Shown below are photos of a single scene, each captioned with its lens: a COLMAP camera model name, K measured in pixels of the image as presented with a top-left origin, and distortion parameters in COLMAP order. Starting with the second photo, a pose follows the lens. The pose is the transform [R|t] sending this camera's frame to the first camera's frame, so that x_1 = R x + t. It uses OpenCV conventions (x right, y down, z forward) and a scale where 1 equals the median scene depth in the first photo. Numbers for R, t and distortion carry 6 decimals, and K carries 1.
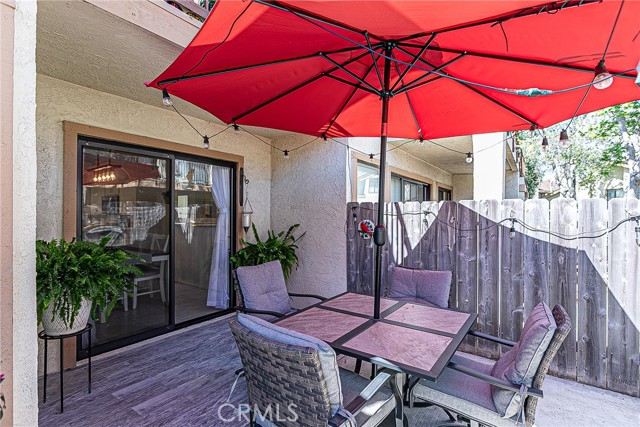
lens RADIAL K [[310.6, 0, 321.1], [0, 310.6, 214.9], [0, 0, 1]] dist [0.000940, 0.000359]
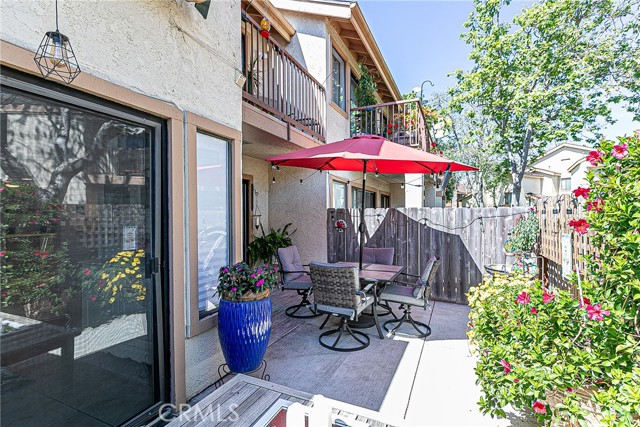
lens RADIAL K [[298.8, 0, 320.5], [0, 298.8, 216.0], [0, 0, 1]] dist [-0.001697, -0.001184]
pose [[0.983987, -0.007730, 0.178071, -0.209166], [0.006601, 0.999954, 0.006933, -0.013577], [-0.178116, -0.005647, 0.983993, -0.430208]]
